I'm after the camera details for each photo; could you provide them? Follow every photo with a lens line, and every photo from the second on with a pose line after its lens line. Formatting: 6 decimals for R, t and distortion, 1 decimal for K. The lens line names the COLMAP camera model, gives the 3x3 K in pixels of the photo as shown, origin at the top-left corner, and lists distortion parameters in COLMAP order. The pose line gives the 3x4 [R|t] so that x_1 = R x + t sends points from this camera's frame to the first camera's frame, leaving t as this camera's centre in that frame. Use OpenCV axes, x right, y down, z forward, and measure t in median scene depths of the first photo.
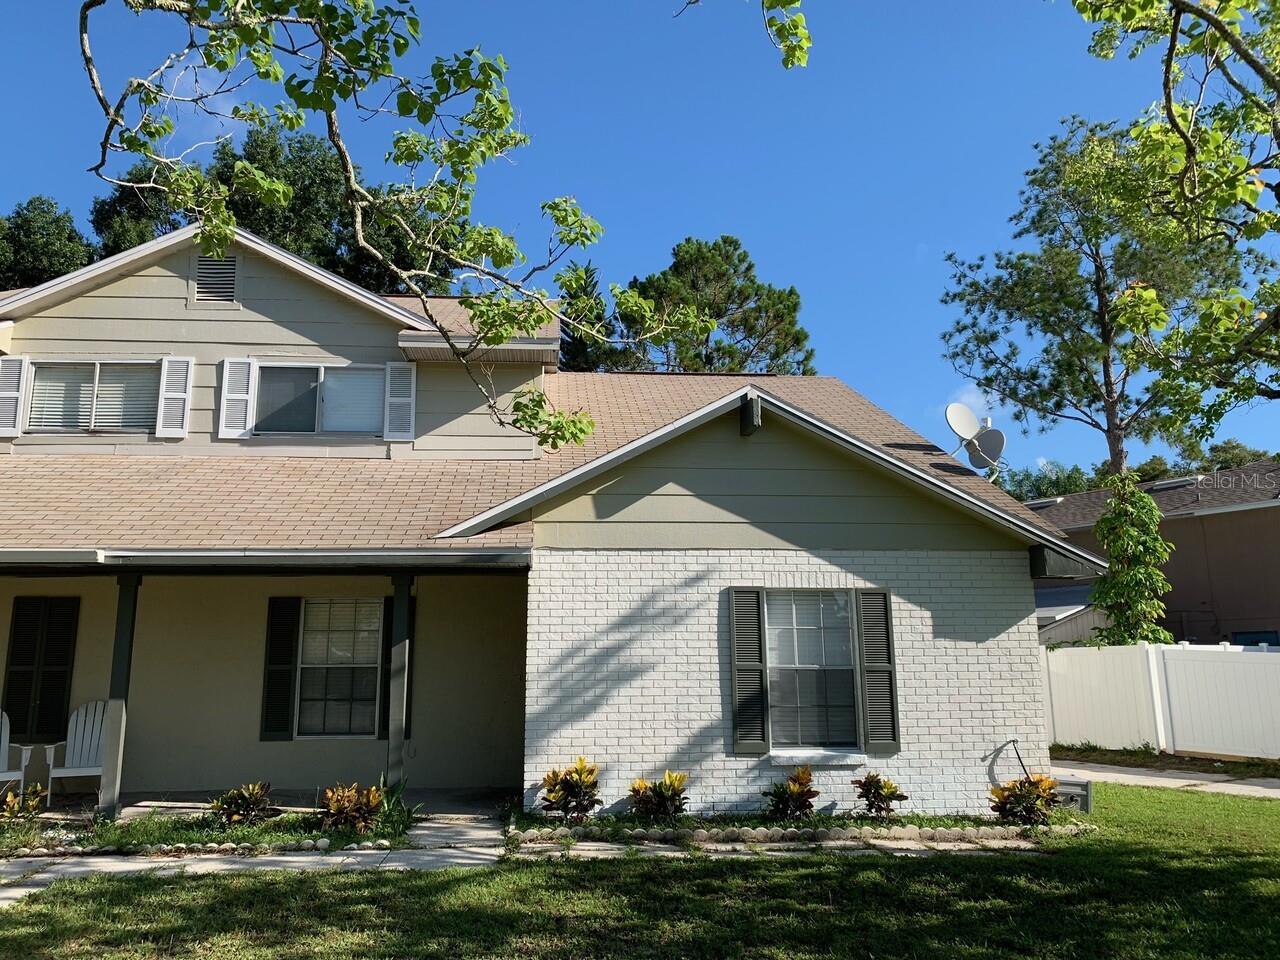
lens RADIAL K [[993.4, 0, 624.0], [0, 993.4, 387.1], [0, 0, 1]] dist [0.079432, -0.114901]
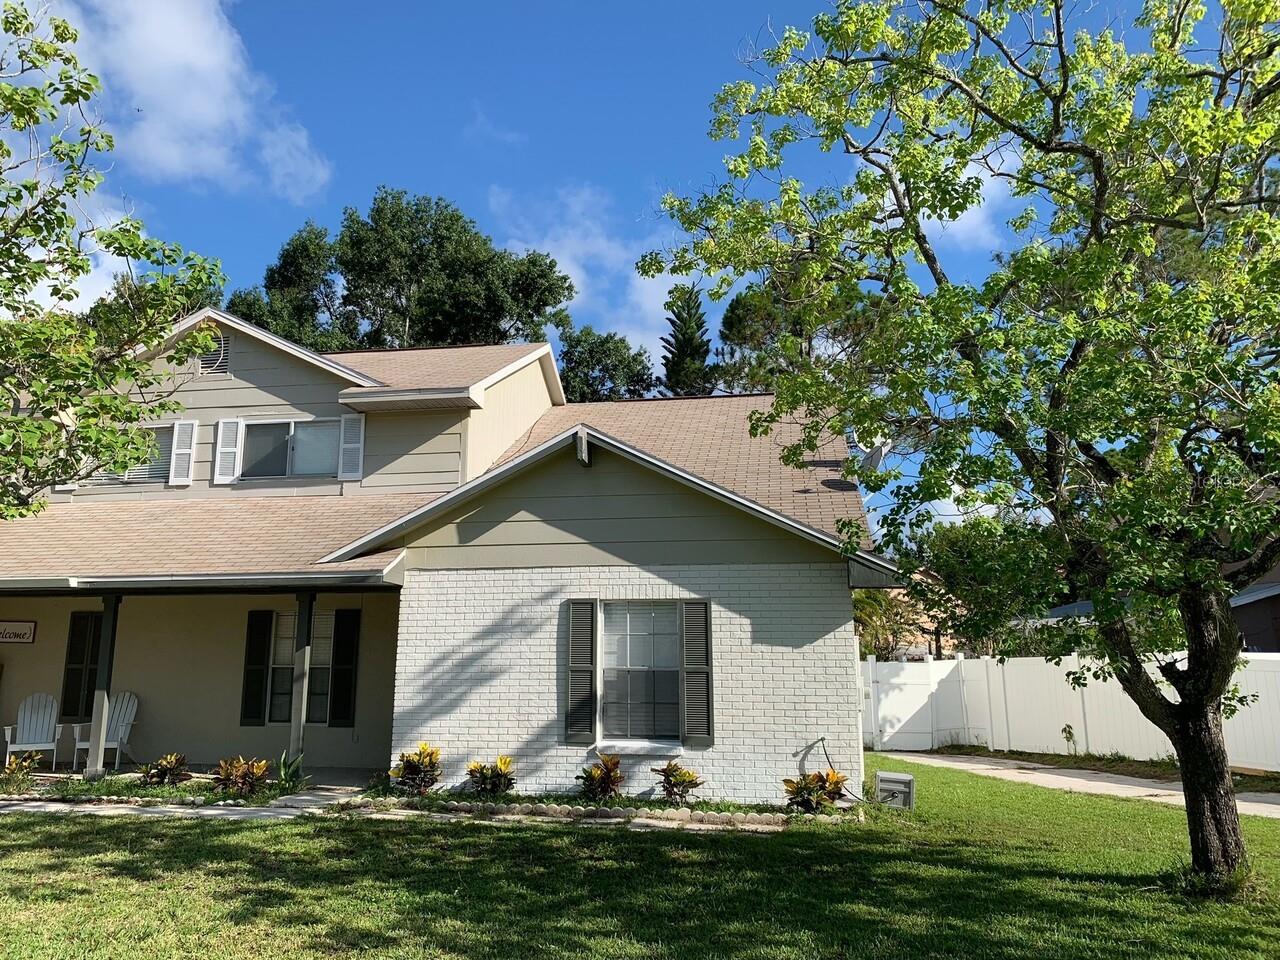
lens RADIAL K [[993.4, 0, 624.0], [0, 993.4, 387.1], [0, 0, 1]] dist [0.079432, -0.114901]
pose [[0.966909, -0.061502, -0.247597, 0.465876], [0.060042, 0.998105, -0.013450, -0.025611], [0.247955, -0.001861, 0.968770, -0.102411]]
